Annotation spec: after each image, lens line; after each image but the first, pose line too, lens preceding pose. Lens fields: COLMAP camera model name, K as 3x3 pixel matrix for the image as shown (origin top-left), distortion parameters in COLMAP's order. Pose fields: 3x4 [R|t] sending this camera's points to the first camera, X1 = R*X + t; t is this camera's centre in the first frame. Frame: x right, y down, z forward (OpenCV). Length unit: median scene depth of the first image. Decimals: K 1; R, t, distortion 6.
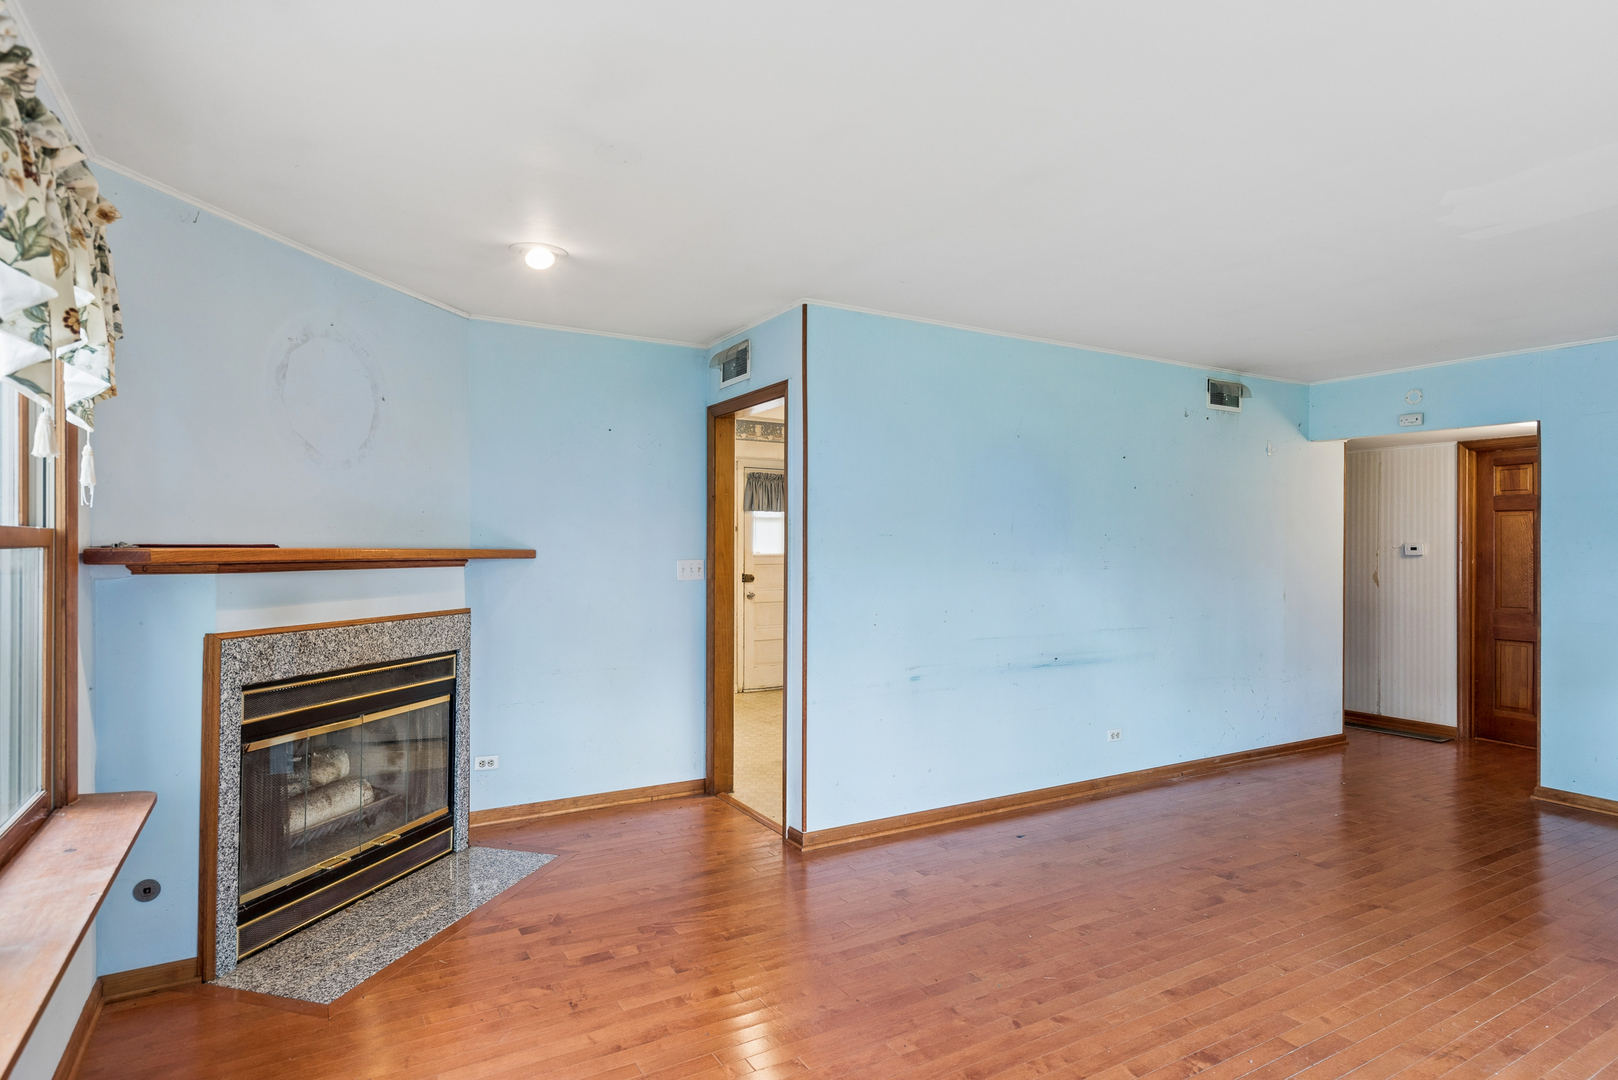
lens RADIAL K [[882.2, 0, 812.4], [0, 882.2, 536.2], [0, 0, 1]] dist [-0.001155, -0.000121]
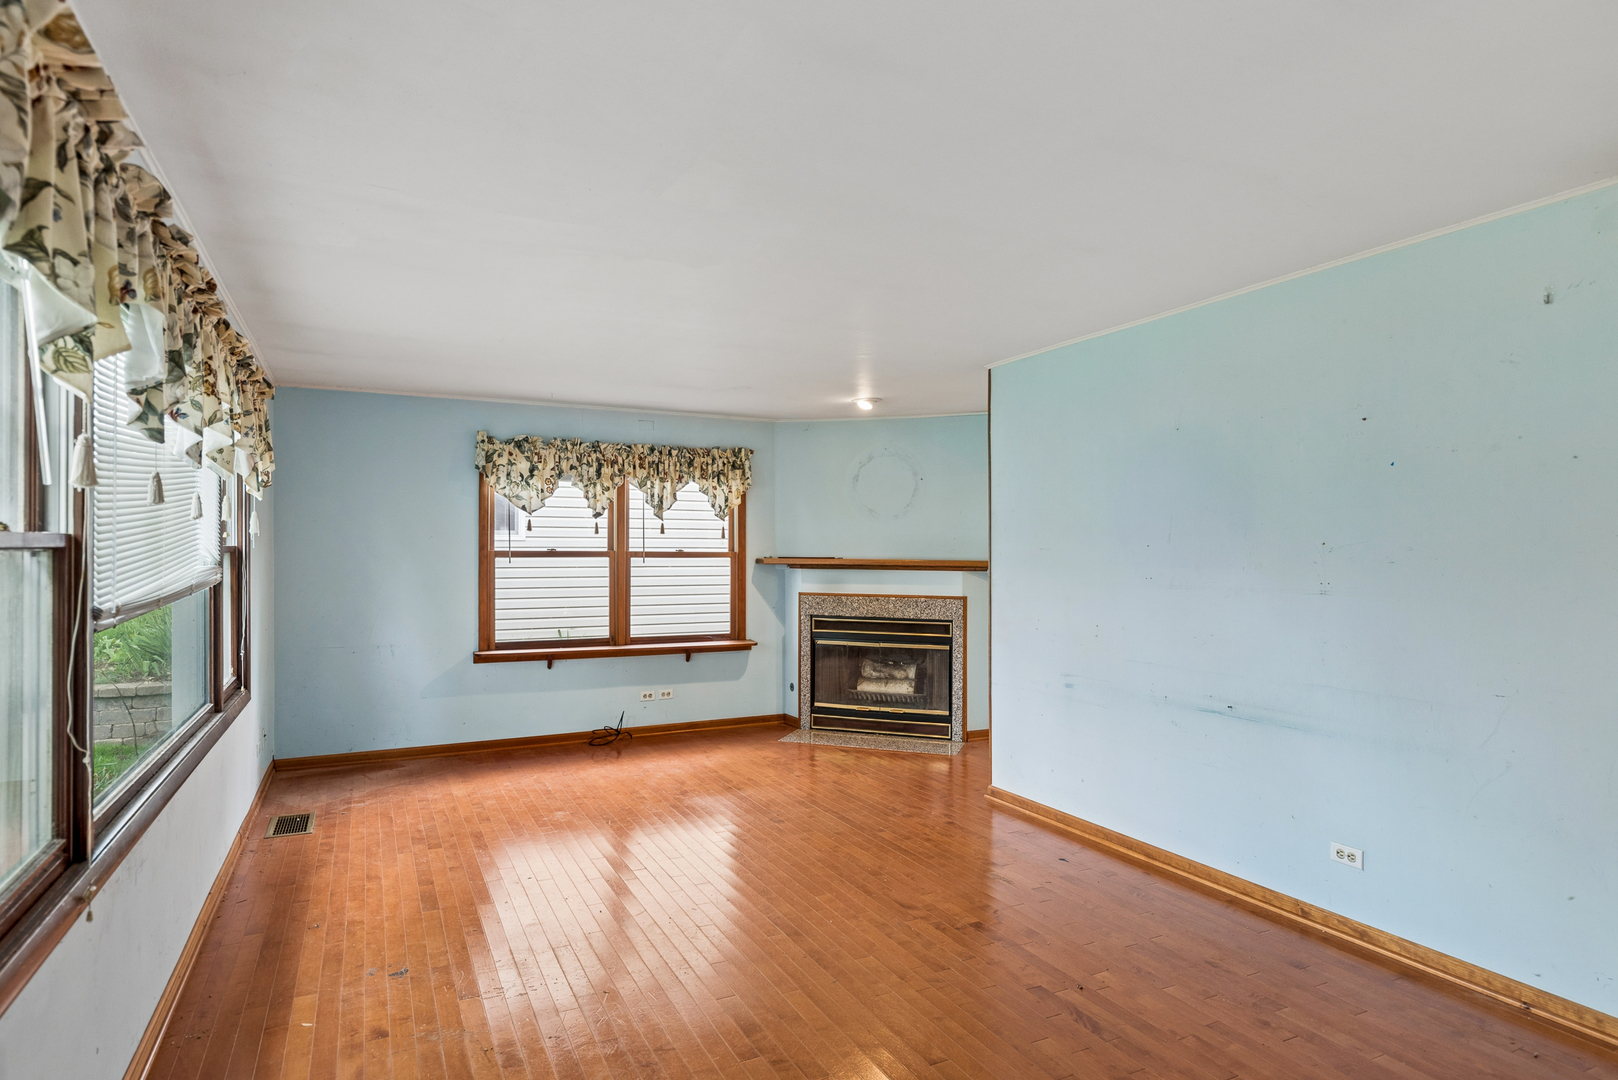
lens RADIAL K [[882.2, 0, 812.0], [0, 882.2, 549.6], [0, 0, 1]] dist [-0.001155, -0.000121]
pose [[-0.064160, -0.010503, -0.997884, 1.392683], [0.004501, 0.999931, -0.010814, 0.011673], [0.997929, -0.005185, -0.064109, 0.900131]]
